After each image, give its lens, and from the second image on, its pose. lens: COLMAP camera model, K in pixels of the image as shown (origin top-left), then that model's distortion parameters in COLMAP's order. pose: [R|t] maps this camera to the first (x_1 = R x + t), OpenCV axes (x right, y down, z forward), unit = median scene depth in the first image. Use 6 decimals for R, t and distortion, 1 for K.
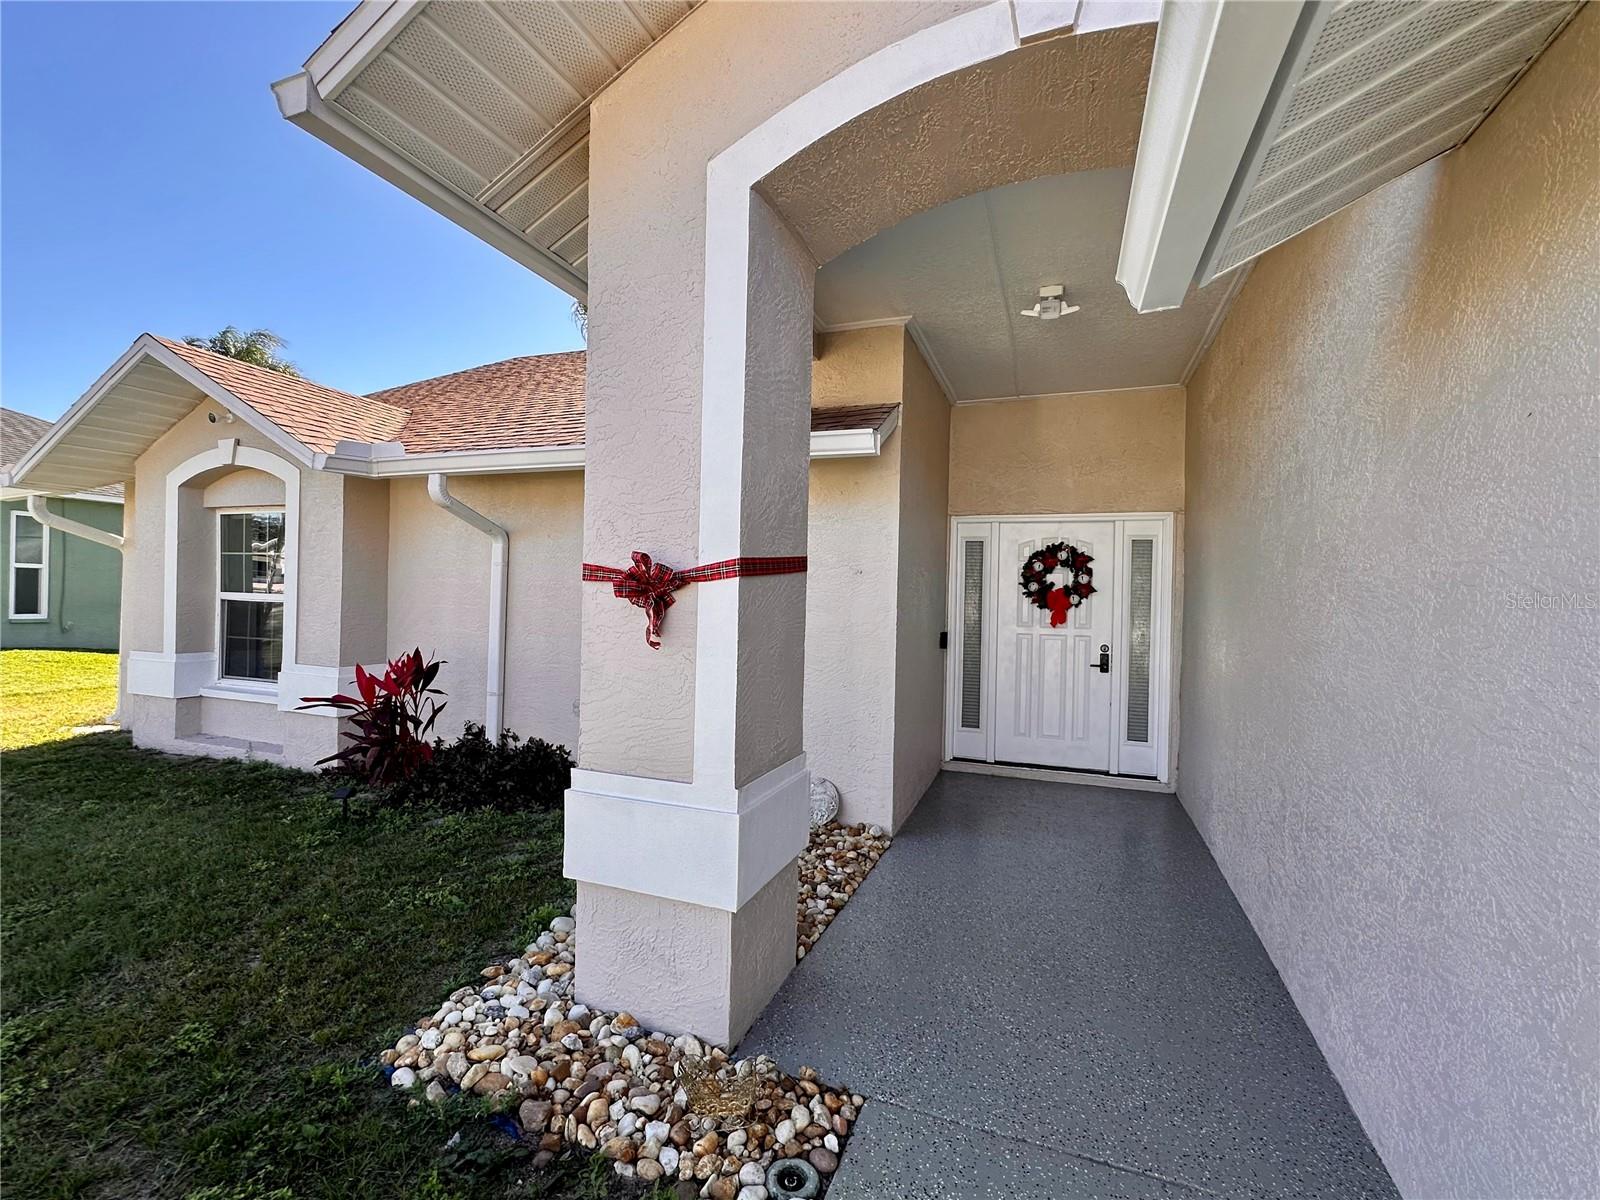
lens RADIAL K [[713.6, 0, 799.7], [0, 713.6, 600.2], [0, 0, 1]] dist [-0.002452, -0.000252]
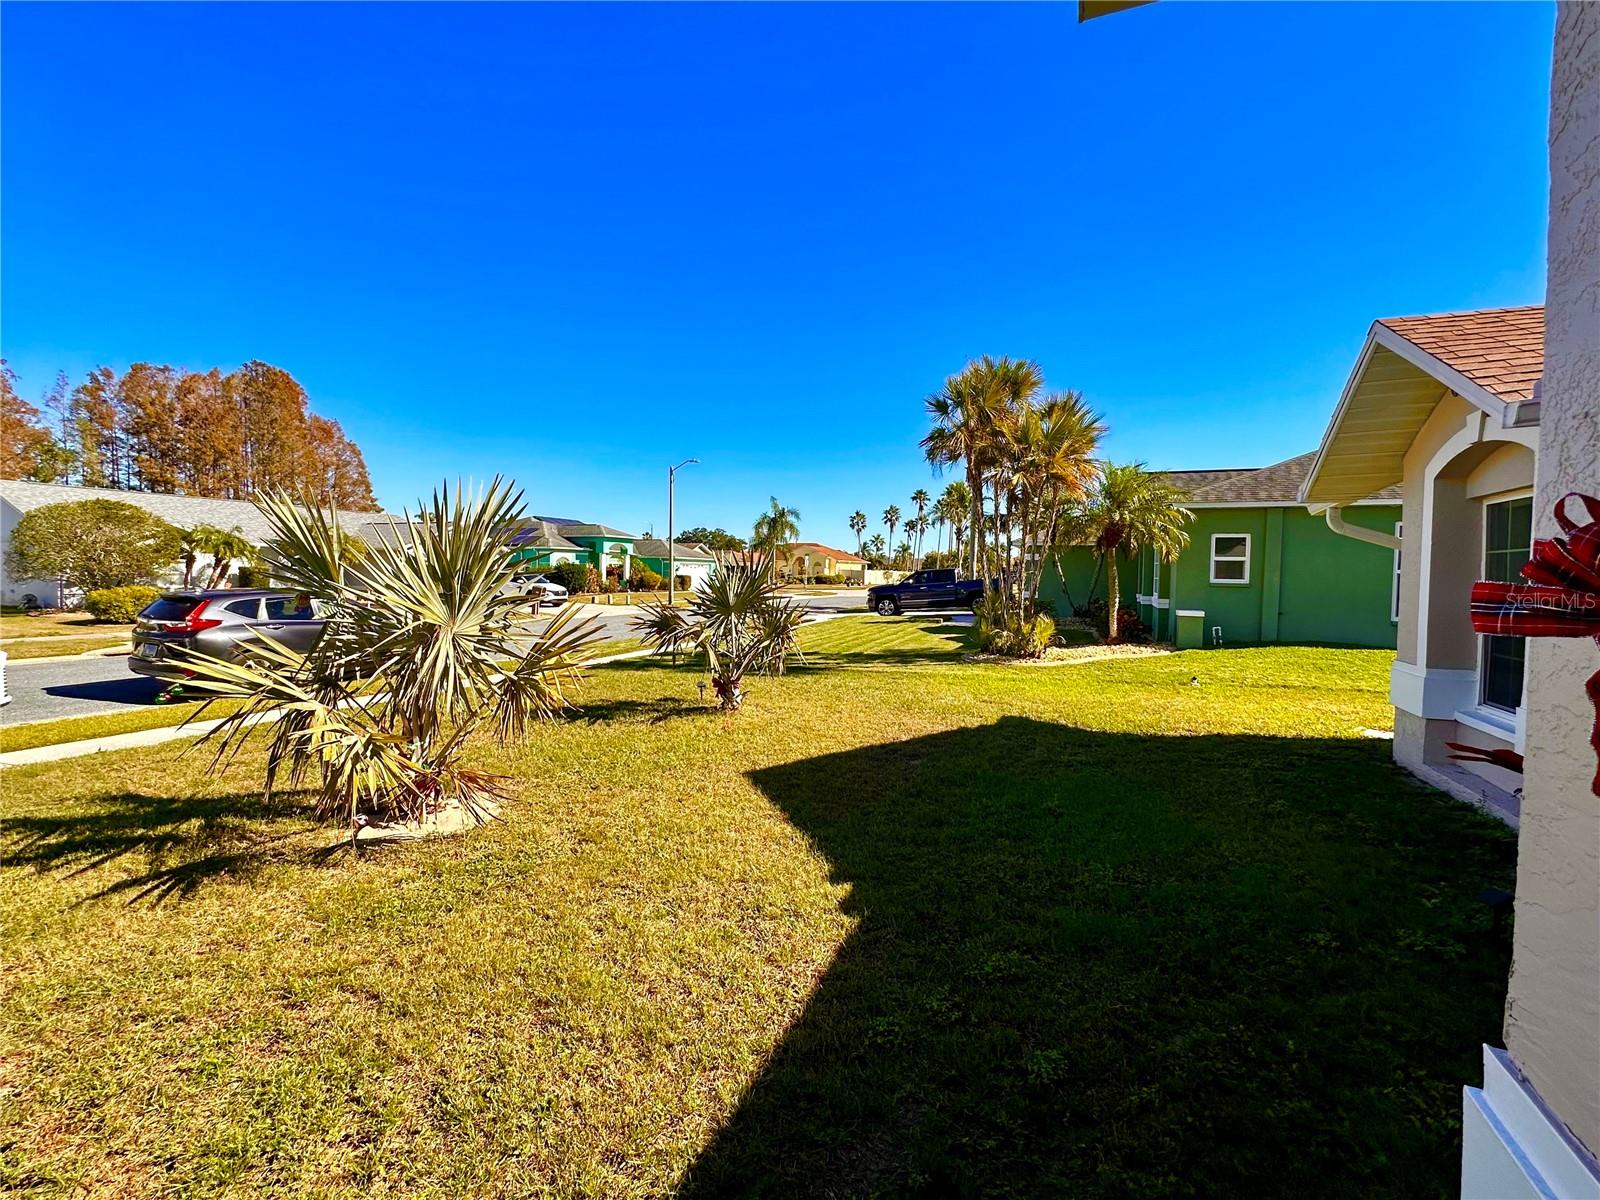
lens RADIAL K [[713.6, 0, 805.1], [0, 713.6, 598.8], [0, 0, 1]] dist [-0.002452, -0.000252]
pose [[-0.035267, 0.012995, -0.999293, 0.040436], [-0.018401, 0.999738, 0.013650, -0.008579], [0.999209, 0.018869, -0.035019, 0.252111]]
